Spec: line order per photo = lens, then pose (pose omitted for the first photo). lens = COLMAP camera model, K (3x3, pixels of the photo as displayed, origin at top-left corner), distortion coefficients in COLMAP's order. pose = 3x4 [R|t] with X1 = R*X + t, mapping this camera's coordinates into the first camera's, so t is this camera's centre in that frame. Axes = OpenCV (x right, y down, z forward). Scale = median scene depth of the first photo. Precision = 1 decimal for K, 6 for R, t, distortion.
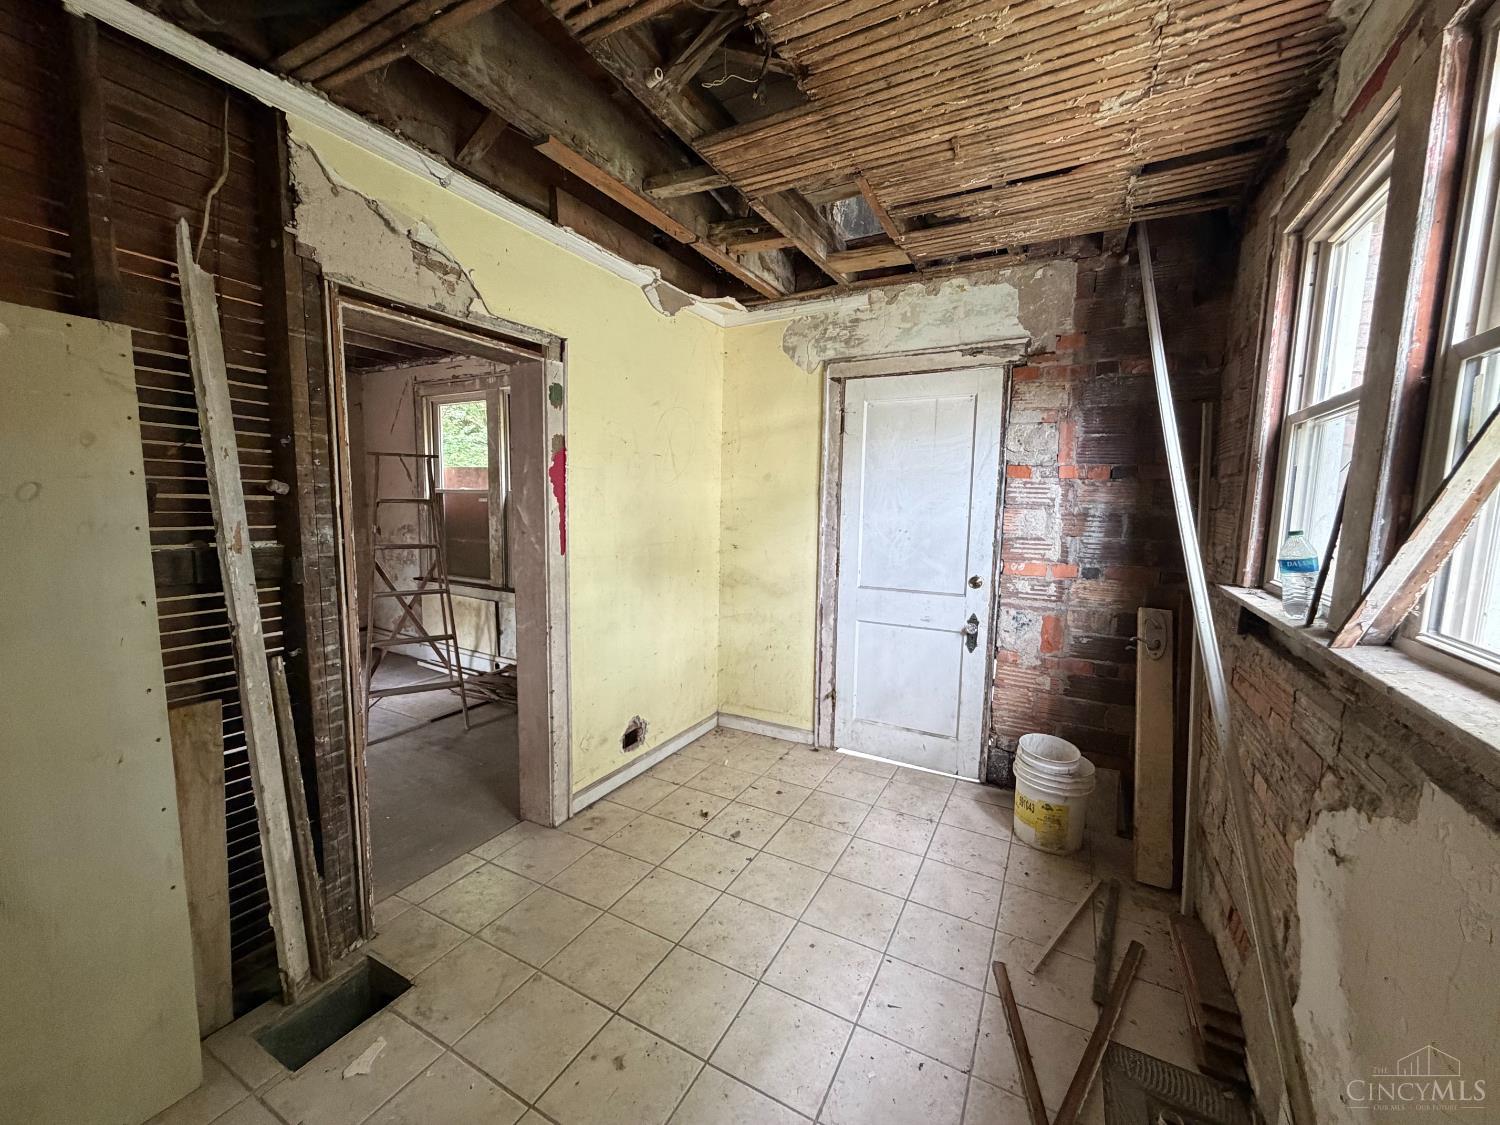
lens RADIAL K [[599.3, 0, 742.2], [0, 599.3, 564.1], [0, 0, 1]] dist [-0.000409, 0.000365]
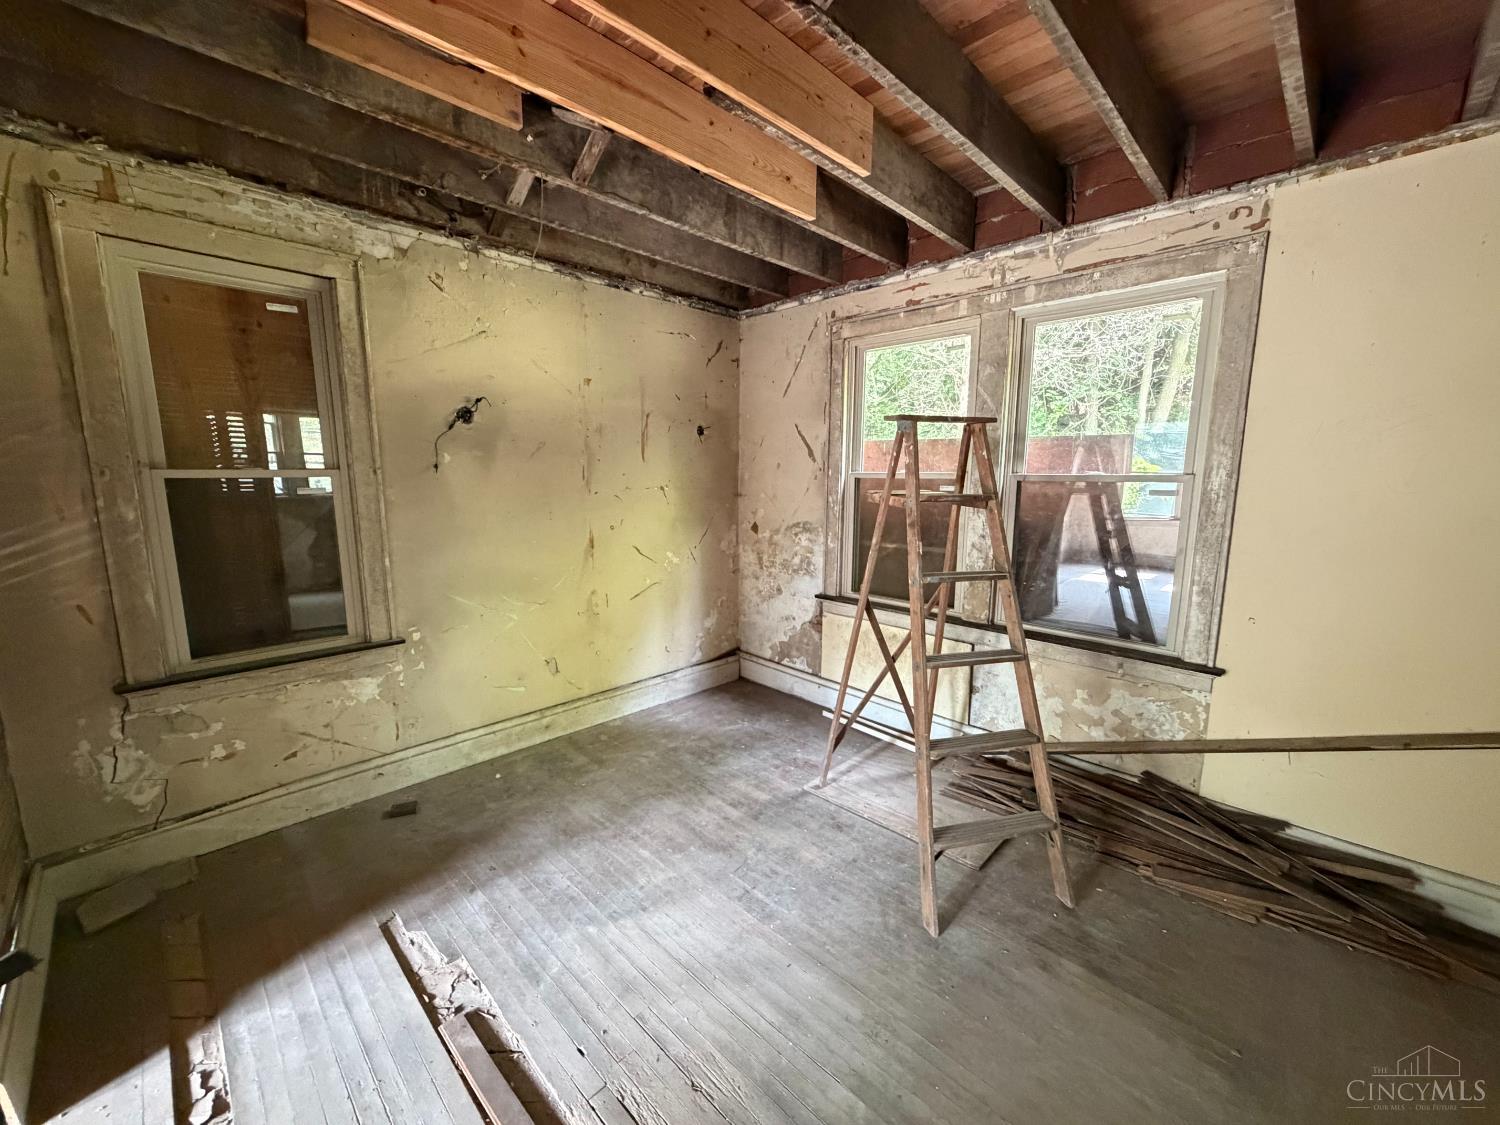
lens RADIAL K [[599.3, 0, 743.1], [0, 599.3, 563.6], [0, 0, 1]] dist [-0.000409, 0.000365]
pose [[0.961379, 0.028401, -0.273757, -0.465831], [-0.016721, 0.998851, 0.044906, -0.050027], [0.274718, -0.038594, 0.960750, 0.297339]]
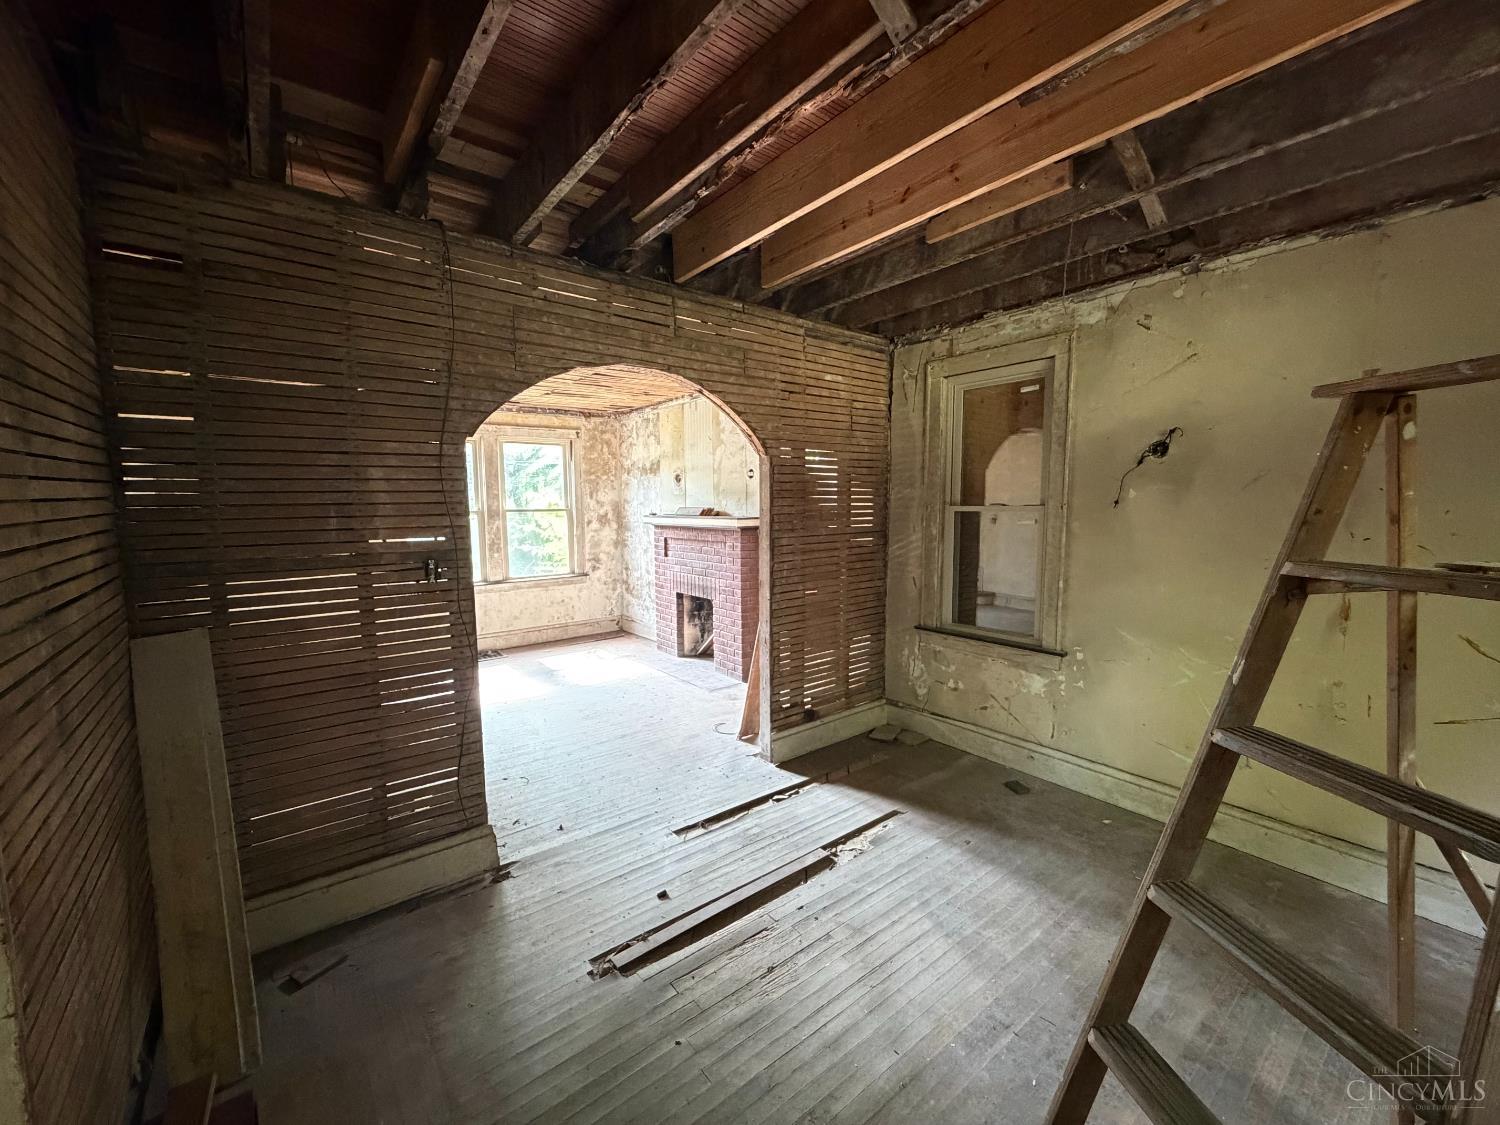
lens RADIAL K [[599.3, 0, 744.6], [0, 599.3, 563.4], [0, 0, 1]] dist [-0.000409, 0.000365]
pose [[-0.391814, 0.074891, -0.916991, -0.208020], [-0.101903, 0.987017, 0.124152, -0.088638], [0.914384, 0.142089, -0.379095, 0.669633]]
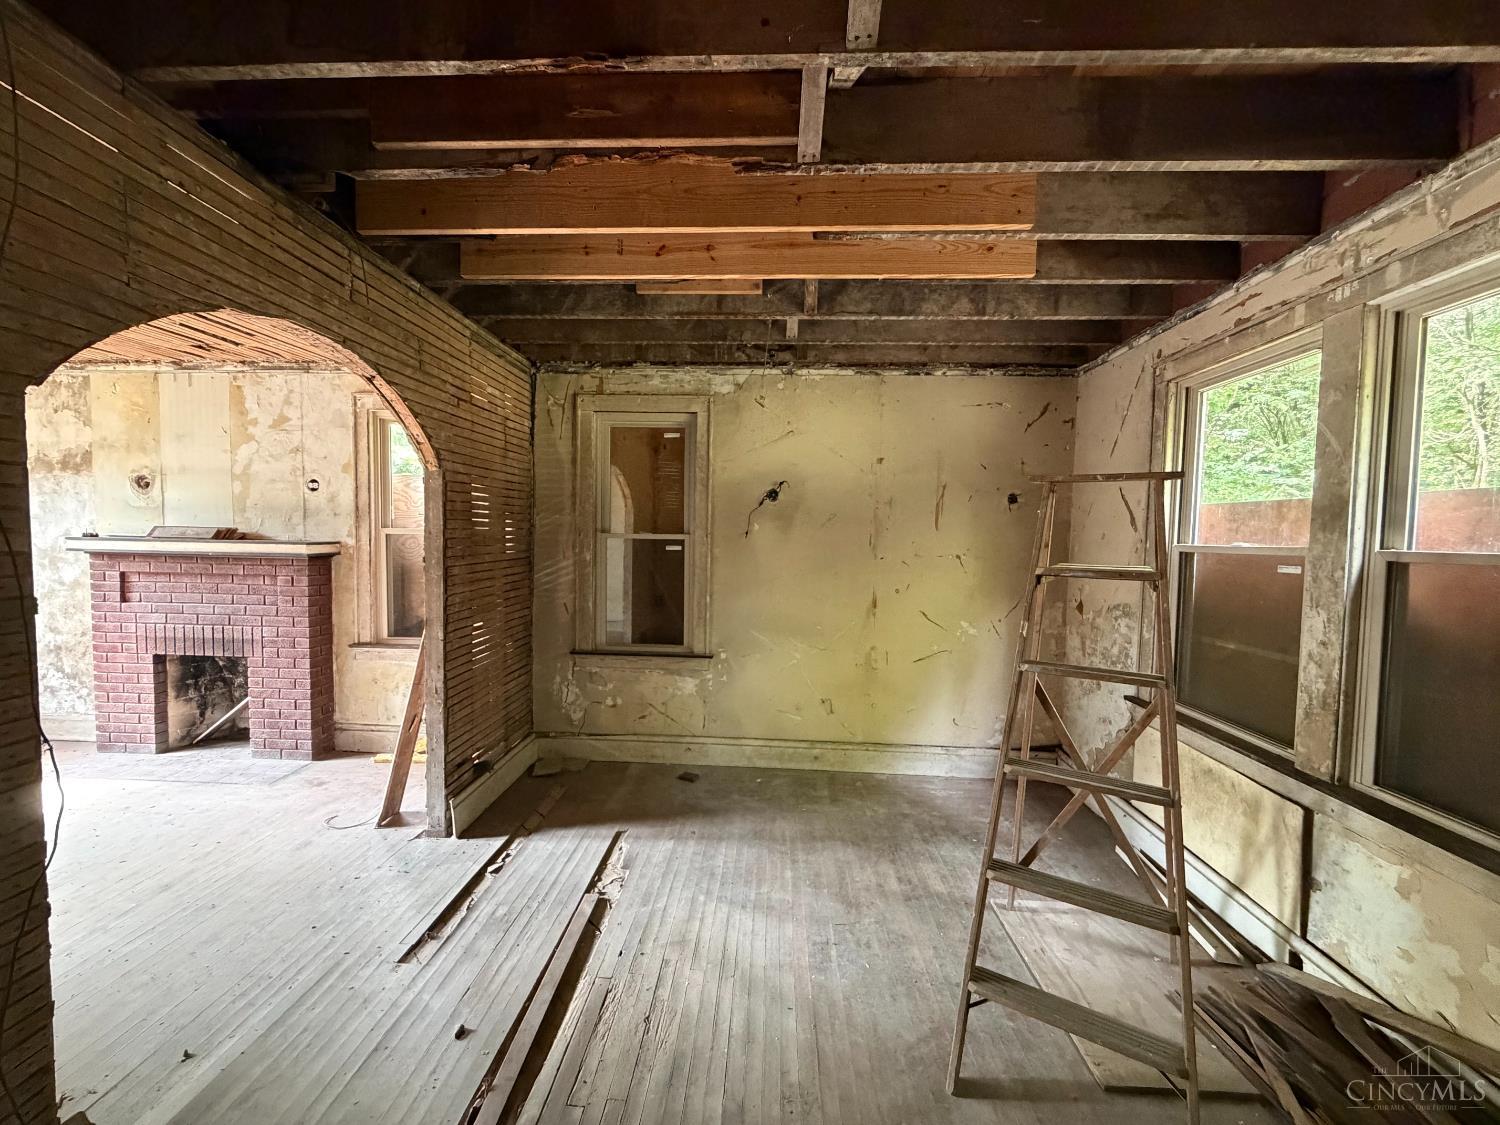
lens RADIAL K [[599.3, 0, 743.7], [0, 599.3, 563.5], [0, 0, 1]] dist [-0.000409, 0.000365]
pose [[0.439086, 0.032535, -0.897856, -0.205715], [-0.108846, 0.993910, -0.017215, -0.058842], [0.891827, 0.105287, 0.439953, 0.429053]]
